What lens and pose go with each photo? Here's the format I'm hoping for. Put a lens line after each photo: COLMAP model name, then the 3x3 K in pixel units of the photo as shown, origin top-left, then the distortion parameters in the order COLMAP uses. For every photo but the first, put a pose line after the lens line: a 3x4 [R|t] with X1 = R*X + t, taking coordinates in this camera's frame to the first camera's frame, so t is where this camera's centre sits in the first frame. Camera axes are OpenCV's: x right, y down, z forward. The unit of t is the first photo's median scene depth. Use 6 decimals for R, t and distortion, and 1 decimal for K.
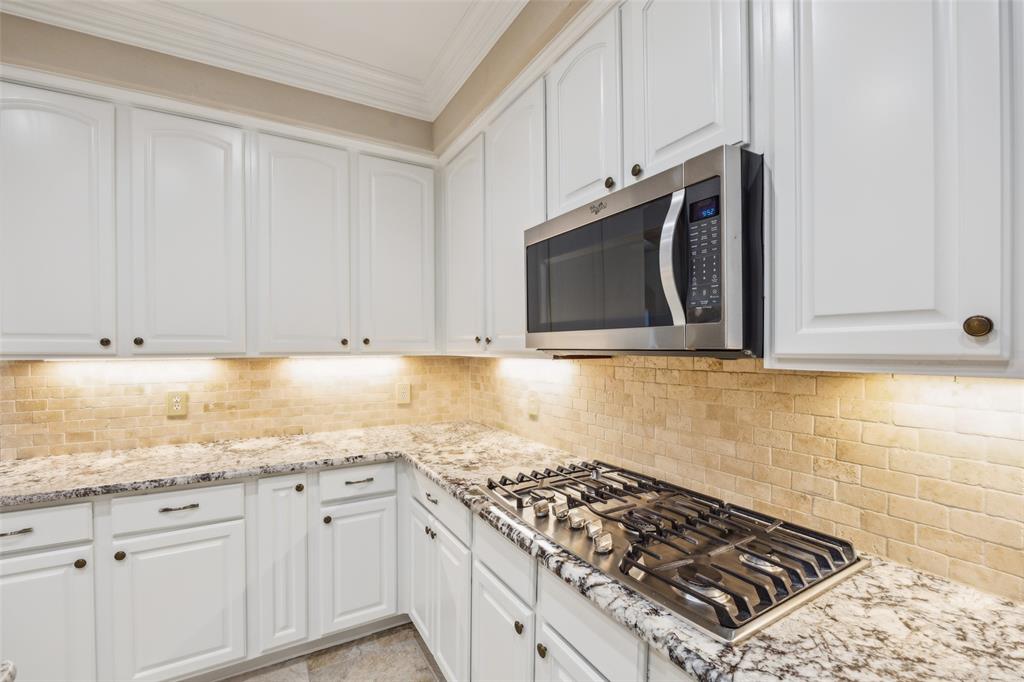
lens RADIAL K [[439.5, 0, 505.5], [0, 439.5, 352.9], [0, 0, 1]] dist [-0.012050, -0.000035]
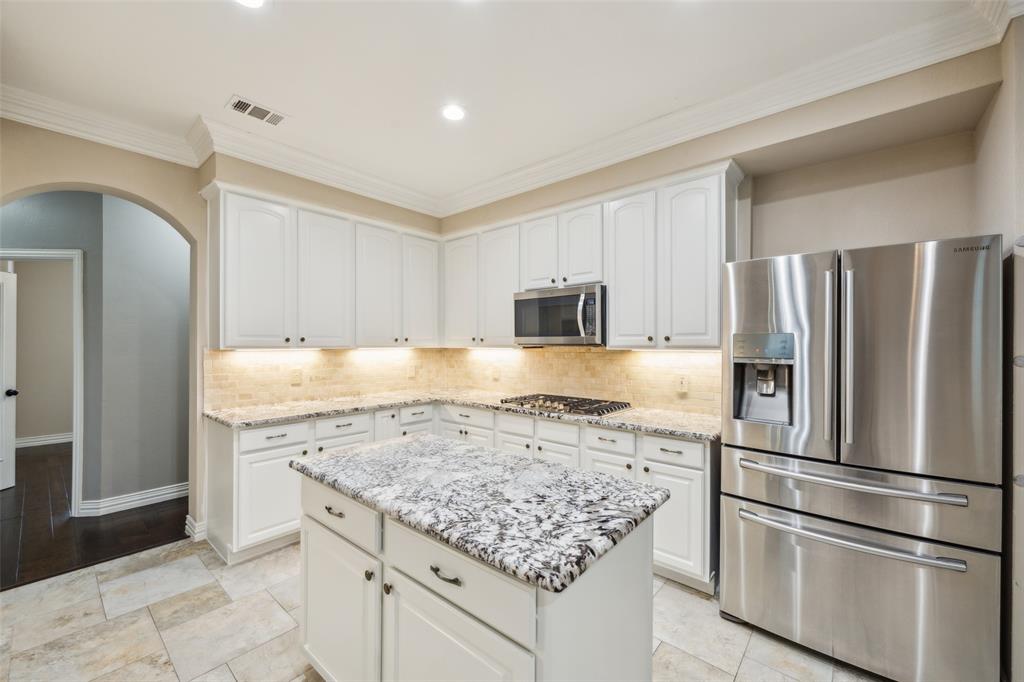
lens RADIAL K [[396.5, 0, 515.4], [0, 396.5, 342.0], [0, 0, 1]] dist [-0.006067, 0.000004]
pose [[0.941133, 0.002171, 0.338029, -0.589246], [0.003243, 0.999875, -0.015450, 0.012154], [-0.338020, 0.015637, 0.941009, -0.874599]]
